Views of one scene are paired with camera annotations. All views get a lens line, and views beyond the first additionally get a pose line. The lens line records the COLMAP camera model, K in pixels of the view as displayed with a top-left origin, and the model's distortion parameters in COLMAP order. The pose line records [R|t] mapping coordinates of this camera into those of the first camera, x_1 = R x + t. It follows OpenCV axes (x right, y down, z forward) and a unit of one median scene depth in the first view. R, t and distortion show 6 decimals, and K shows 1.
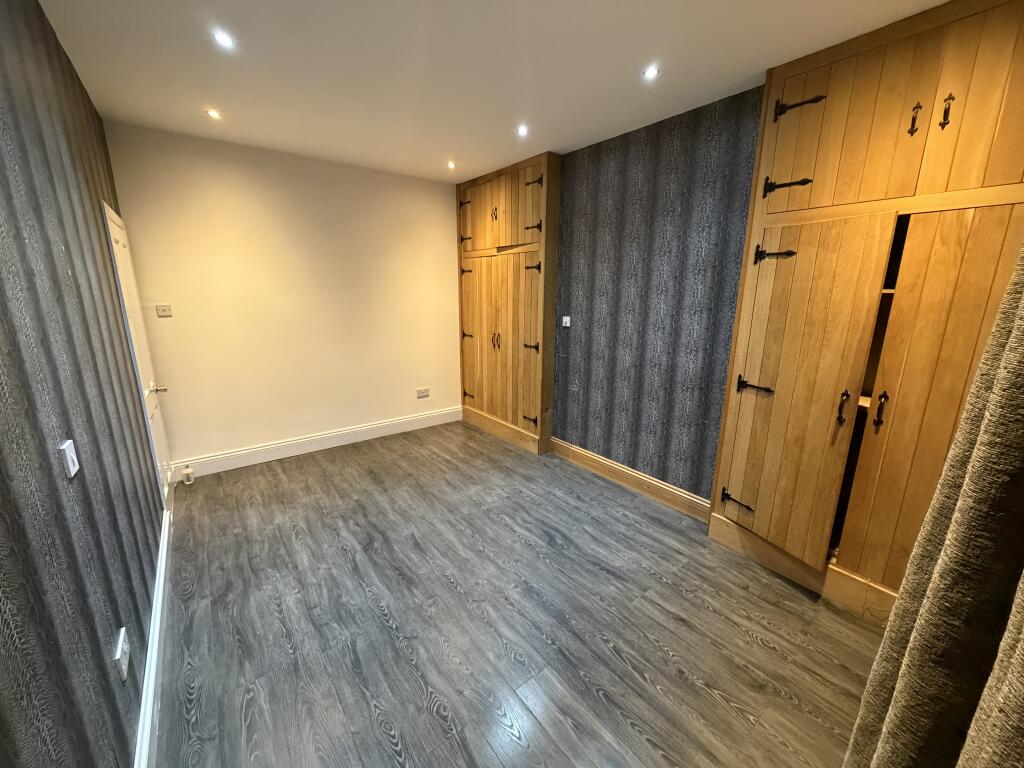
lens RADIAL K [[407.9, 0, 515.2], [0, 407.9, 384.1], [0, 0, 1]] dist [0.001775, -0.000001]
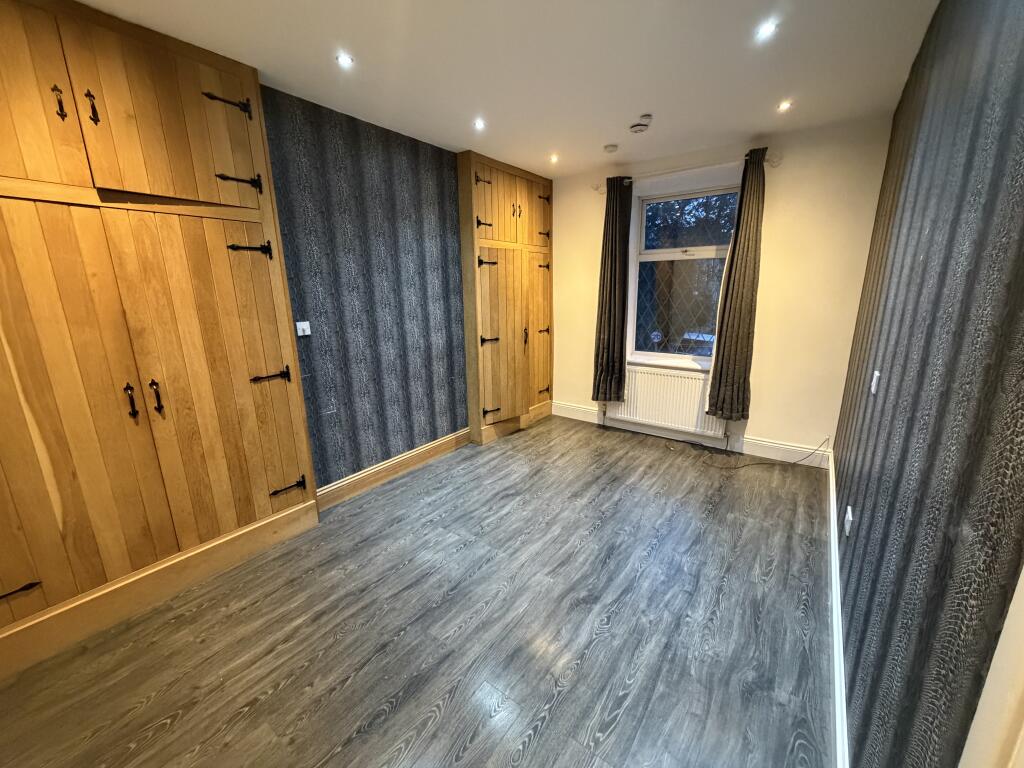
lens RADIAL K [[407.9, 0, 515.2], [0, 407.9, 384.1], [0, 0, 1]] dist [0.001775, -0.000001]
pose [[-0.273933, -0.228488, 0.934213, -0.851468], [0.229195, 0.927874, 0.294143, -0.235543], [-0.934040, 0.294692, -0.201807, 1.023894]]
